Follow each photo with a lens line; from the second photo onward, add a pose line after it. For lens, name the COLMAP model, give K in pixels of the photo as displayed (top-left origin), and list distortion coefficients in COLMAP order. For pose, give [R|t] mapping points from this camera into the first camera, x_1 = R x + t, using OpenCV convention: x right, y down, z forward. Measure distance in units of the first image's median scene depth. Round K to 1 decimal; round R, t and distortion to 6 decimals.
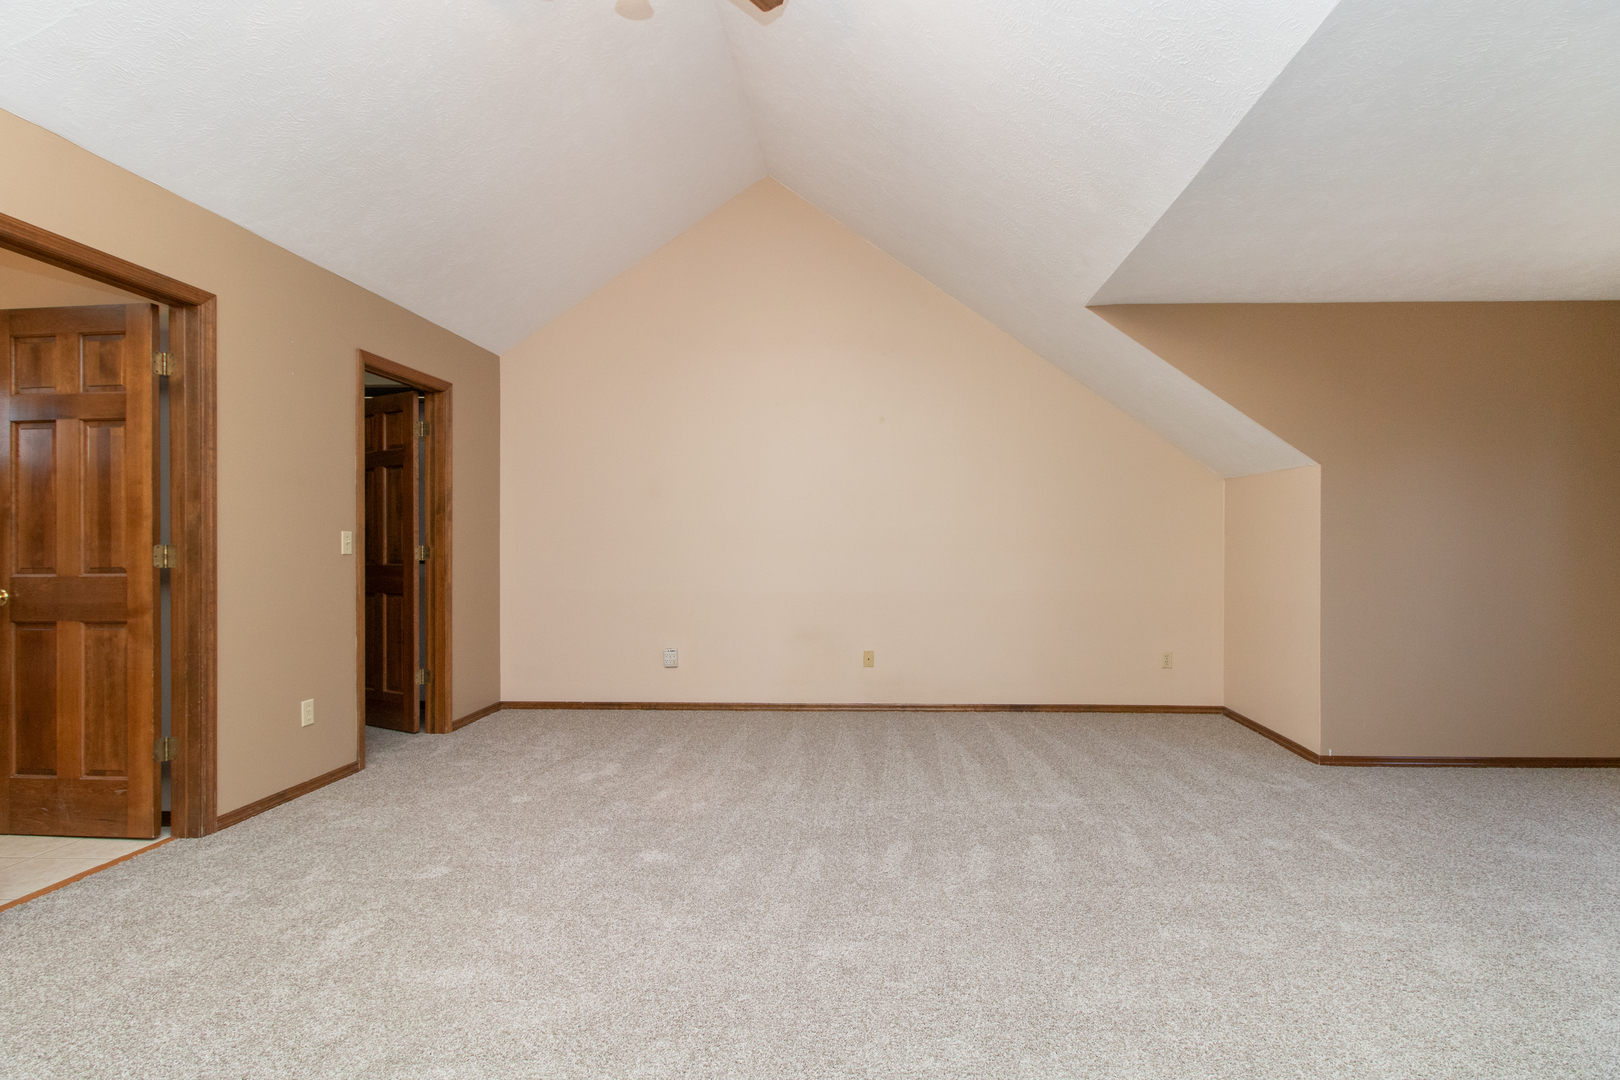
lens RADIAL K [[792.8, 0, 810.0], [0, 792.8, 540.0], [0, 0, 1]] dist [0.000488, 0.000546]
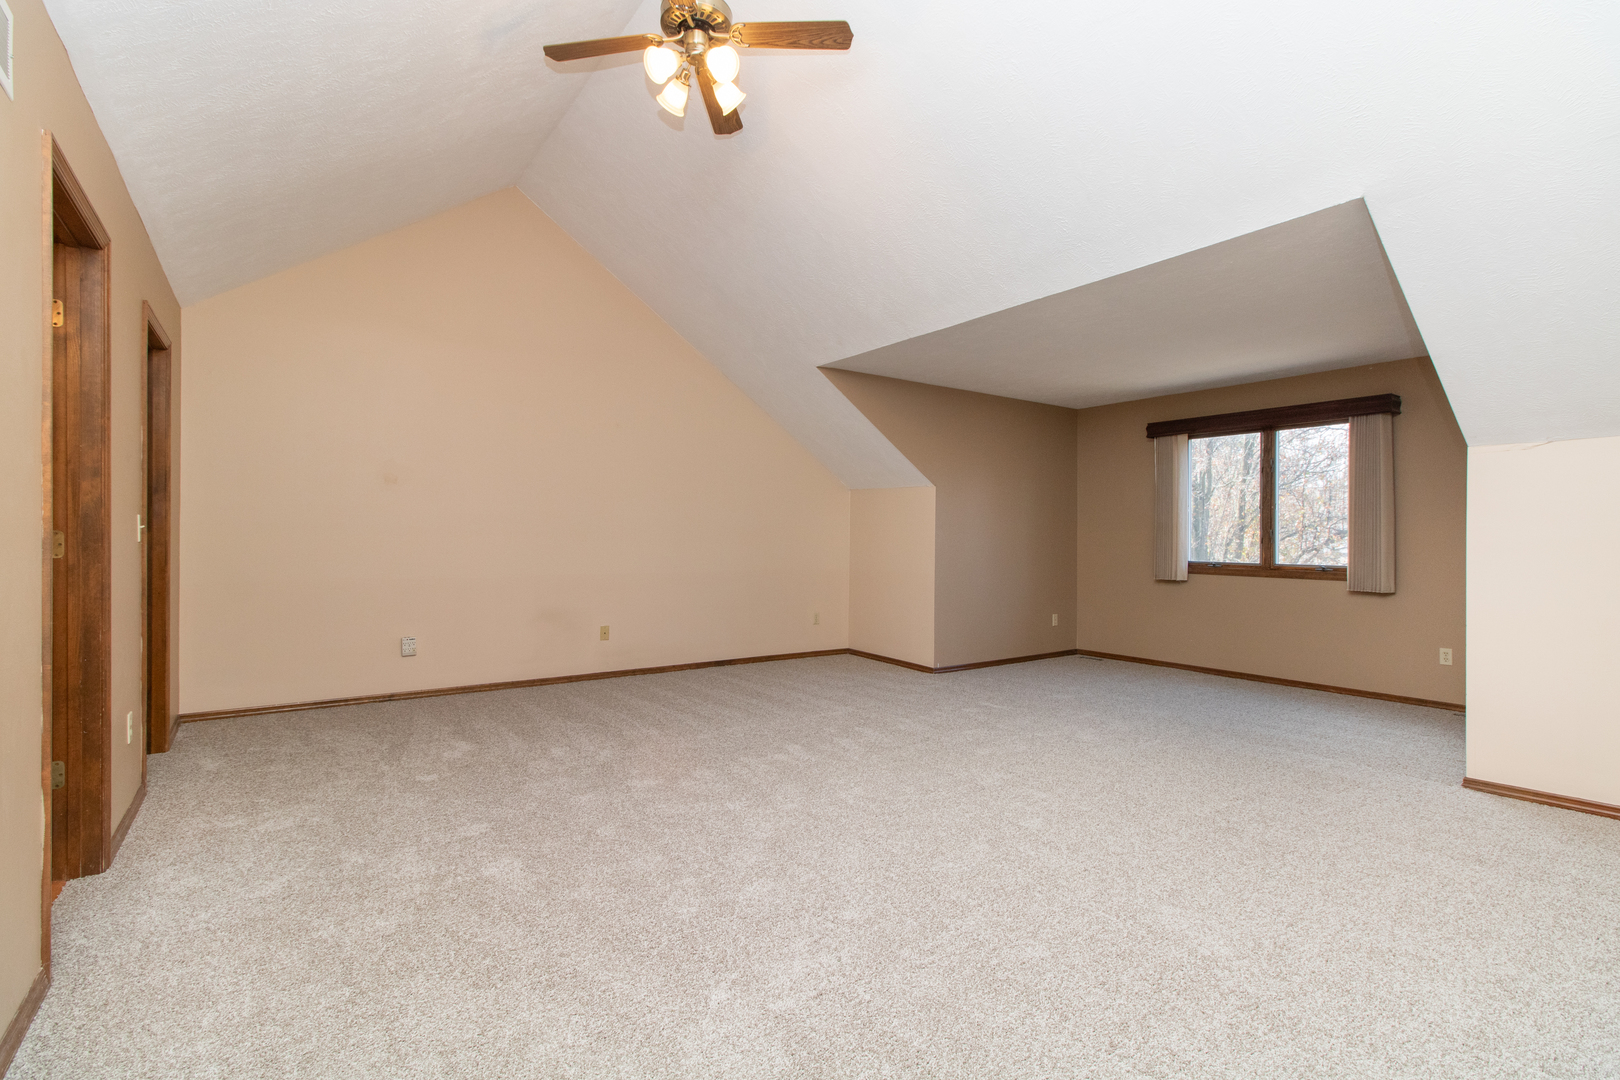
lens RADIAL K [[771.1, 0, 801.6], [0, 771.1, 532.7], [0, 0, 1]] dist [0.000952, 0.000235]
pose [[0.803153, 0.008113, 0.595718, -0.588955], [-0.012337, 0.999919, 0.003015, -0.003801], [-0.595645, -0.009771, 0.803188, -0.105438]]
